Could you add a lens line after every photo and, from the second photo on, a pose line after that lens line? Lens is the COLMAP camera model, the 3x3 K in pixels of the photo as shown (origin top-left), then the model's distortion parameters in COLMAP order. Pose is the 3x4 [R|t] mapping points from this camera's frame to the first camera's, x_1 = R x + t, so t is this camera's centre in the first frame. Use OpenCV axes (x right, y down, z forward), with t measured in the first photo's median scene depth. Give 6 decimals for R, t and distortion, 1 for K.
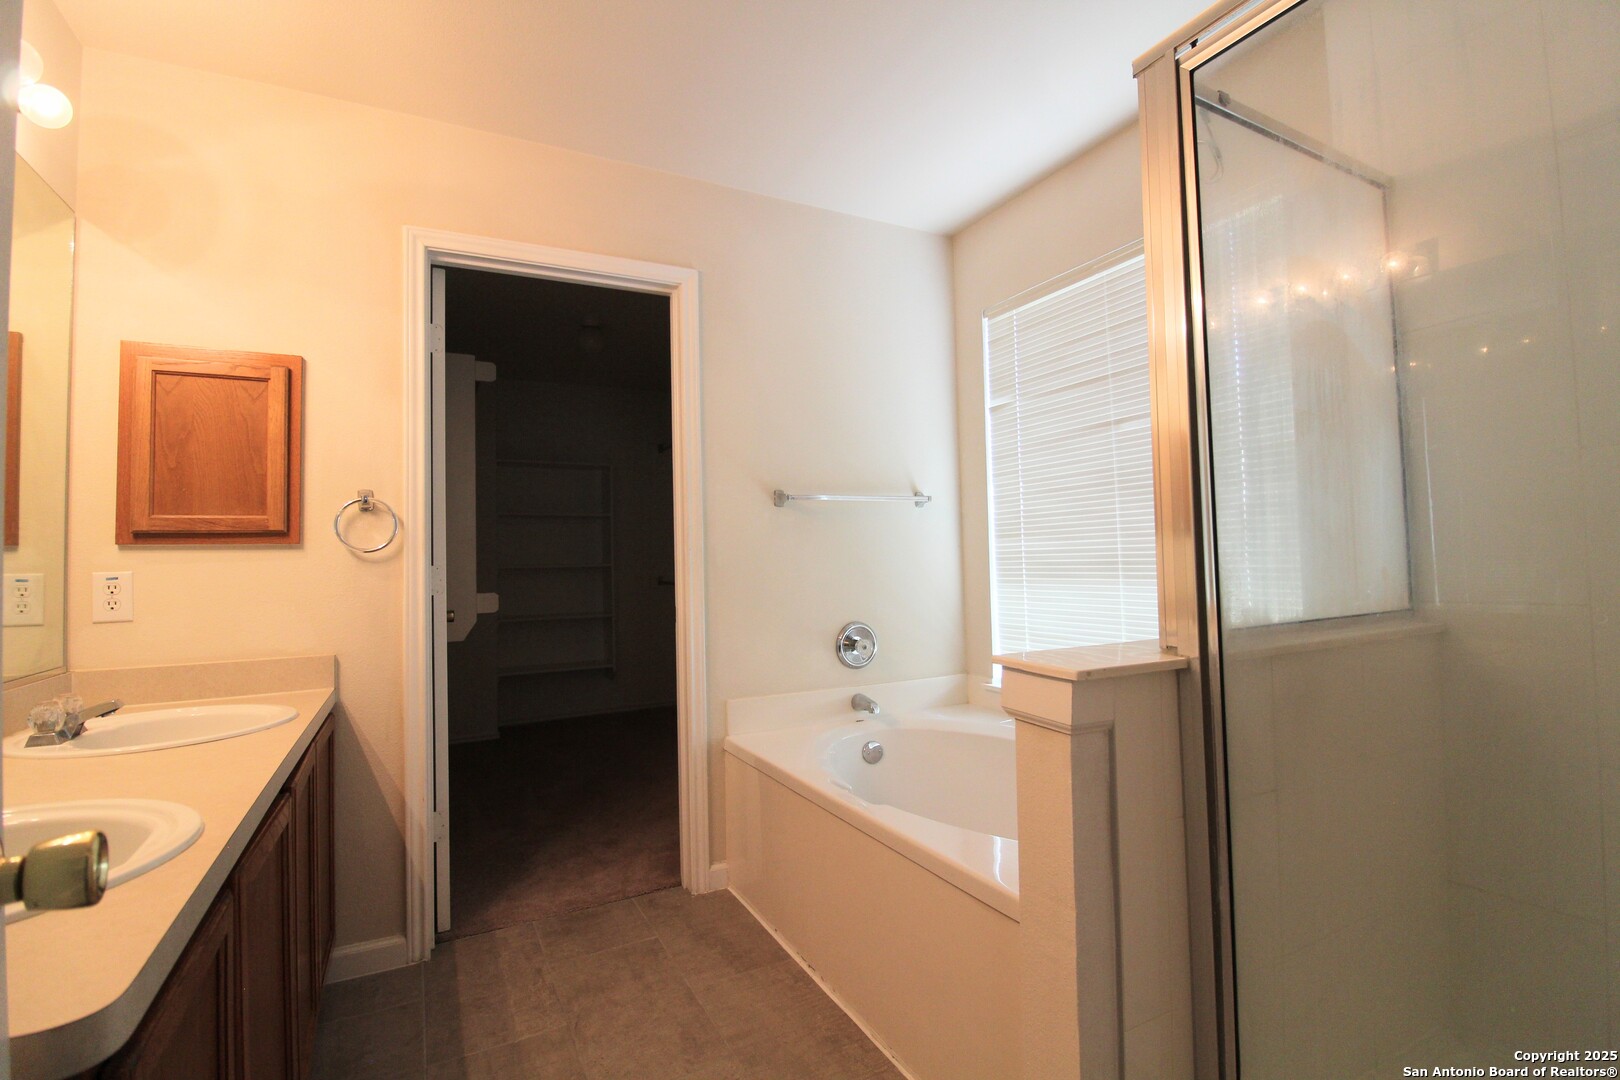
lens RADIAL K [[759.7, 0, 827.4], [0, 759.7, 528.5], [0, 0, 1]] dist [0.001076, -0.014230]
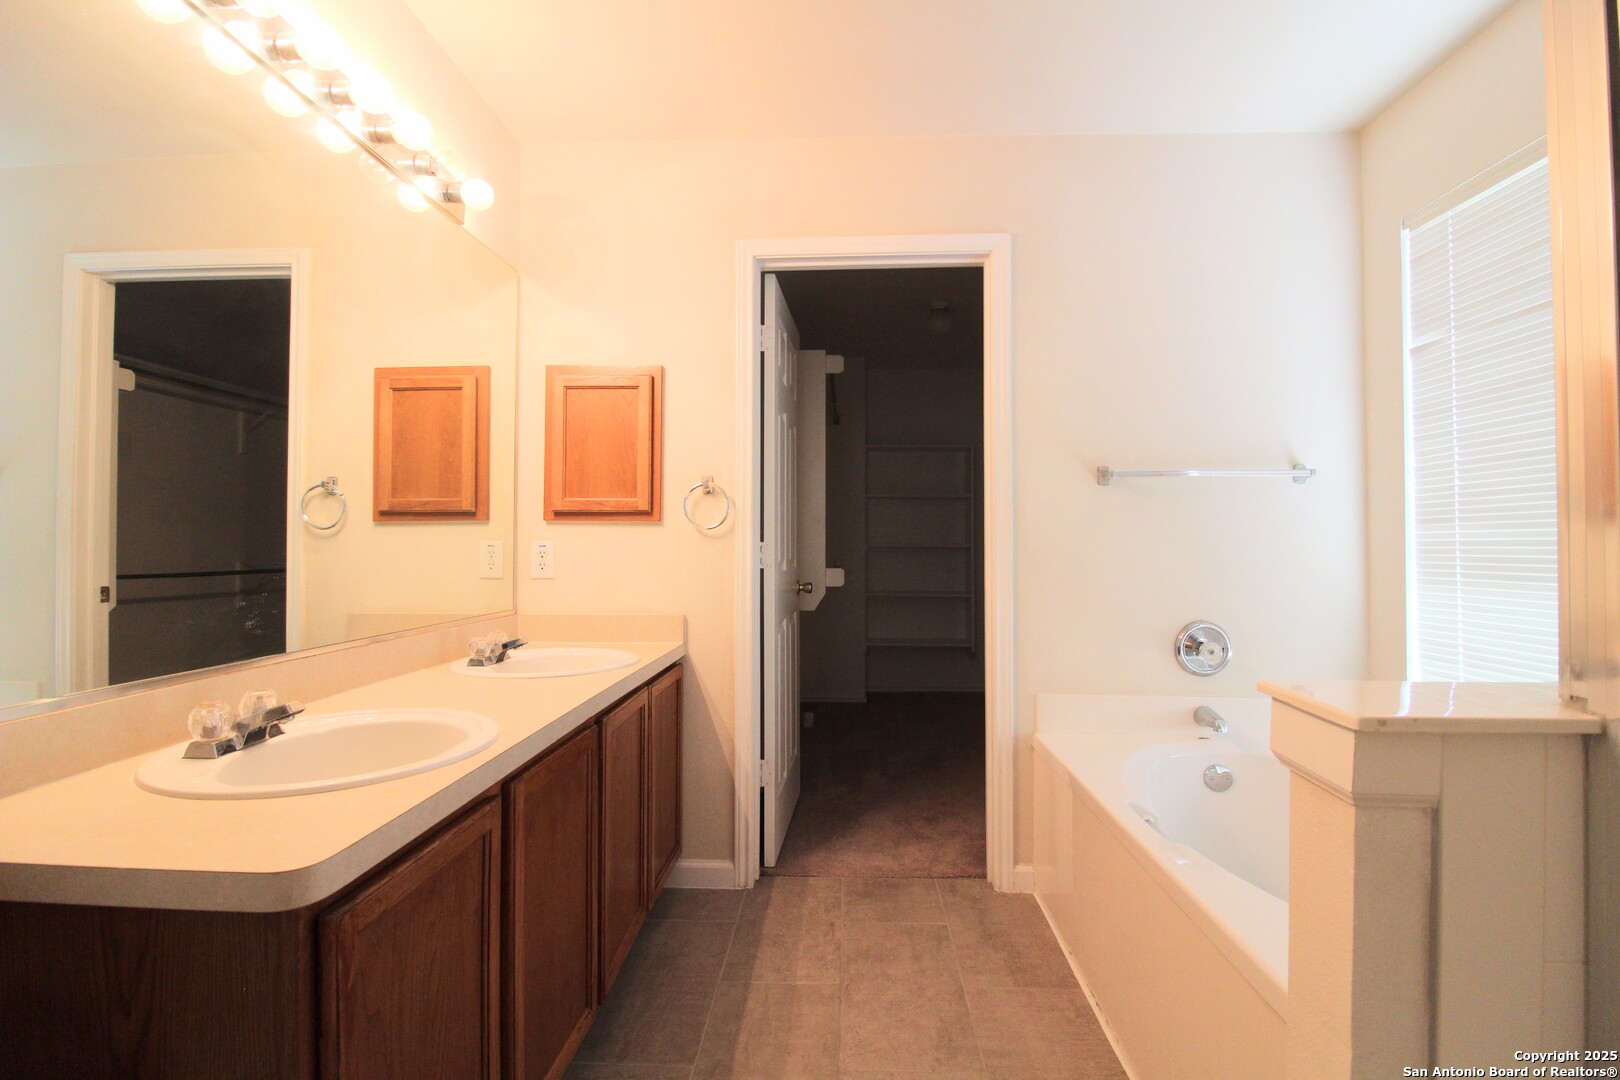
lens RADIAL K [[759.7, 0, 827.4], [0, 759.7, 528.5], [0, 0, 1]] dist [0.001076, -0.014230]
pose [[0.858889, 0.015142, -0.511939, 0.143194], [-0.002043, 0.999656, 0.026139, -0.000687], [0.512159, -0.021404, 0.858624, 0.087631]]
